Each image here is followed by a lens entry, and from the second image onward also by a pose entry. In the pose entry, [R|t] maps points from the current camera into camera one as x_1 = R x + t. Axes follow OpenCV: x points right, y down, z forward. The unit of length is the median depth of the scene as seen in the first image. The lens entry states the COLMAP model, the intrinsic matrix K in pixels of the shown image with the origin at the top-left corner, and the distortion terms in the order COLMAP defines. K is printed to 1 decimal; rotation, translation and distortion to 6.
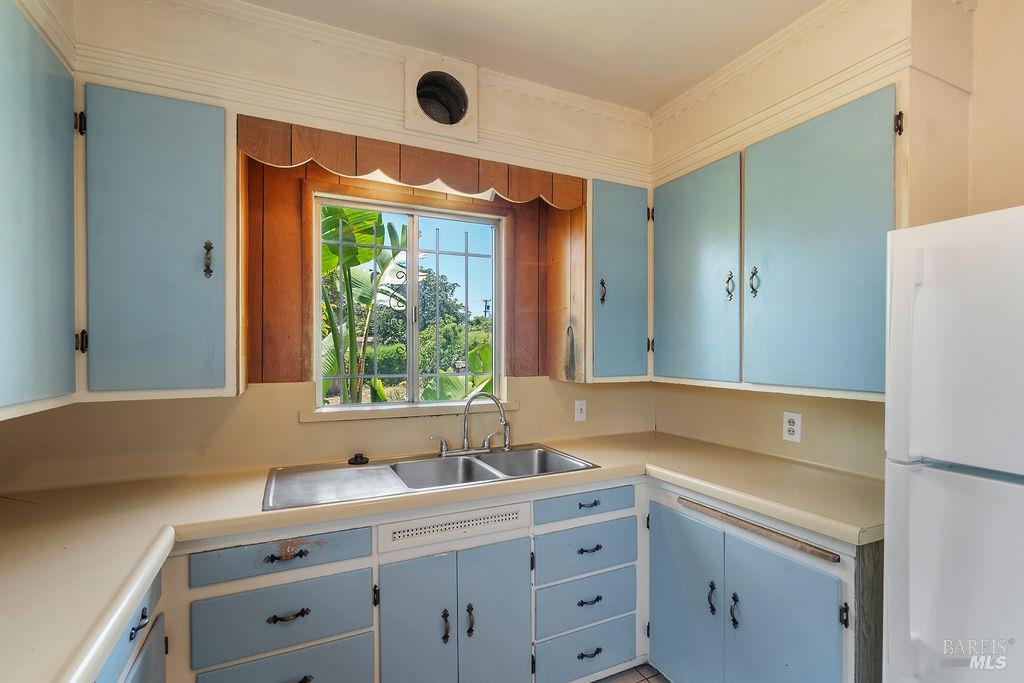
lens RADIAL K [[469.4, 0, 511.9], [0, 469.4, 351.2], [0, 0, 1]] dist [-0.005431, 0.001816]
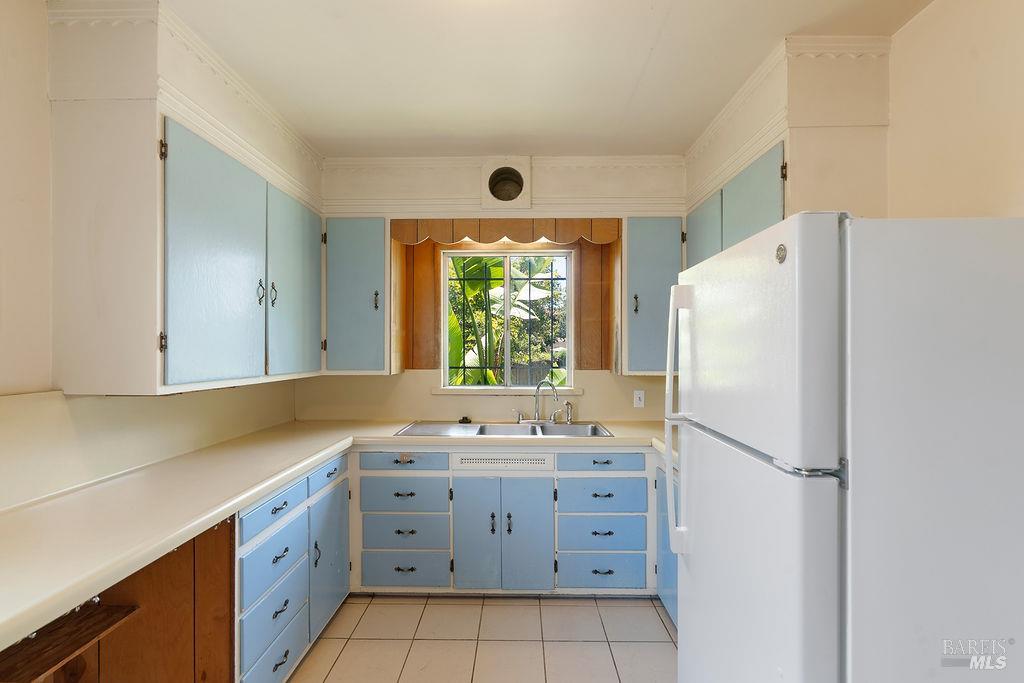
lens RADIAL K [[469.4, 0, 508.4], [0, 469.4, 348.0], [0, 0, 1]] dist [-0.005431, 0.001816]
pose [[0.893543, -0.001335, -0.448976, 0.532491], [-0.001657, 0.999979, -0.006272, 0.001586], [0.448975, 0.006348, 0.893522, -0.346454]]
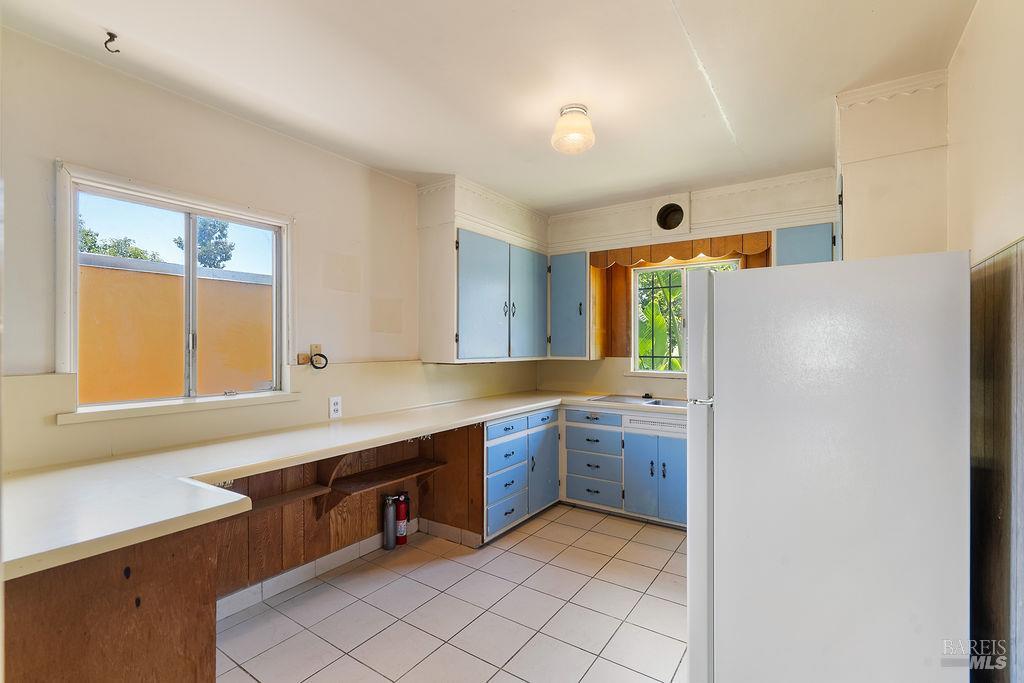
lens RADIAL K [[469.4, 0, 508.0], [0, 469.4, 341.7], [0, 0, 1]] dist [-0.005431, 0.001816]
pose [[0.494195, -0.005475, -0.869334, 1.227775], [-0.005264, 0.999943, -0.009290, 0.016183], [0.869335, 0.009167, 0.494138, -0.576786]]
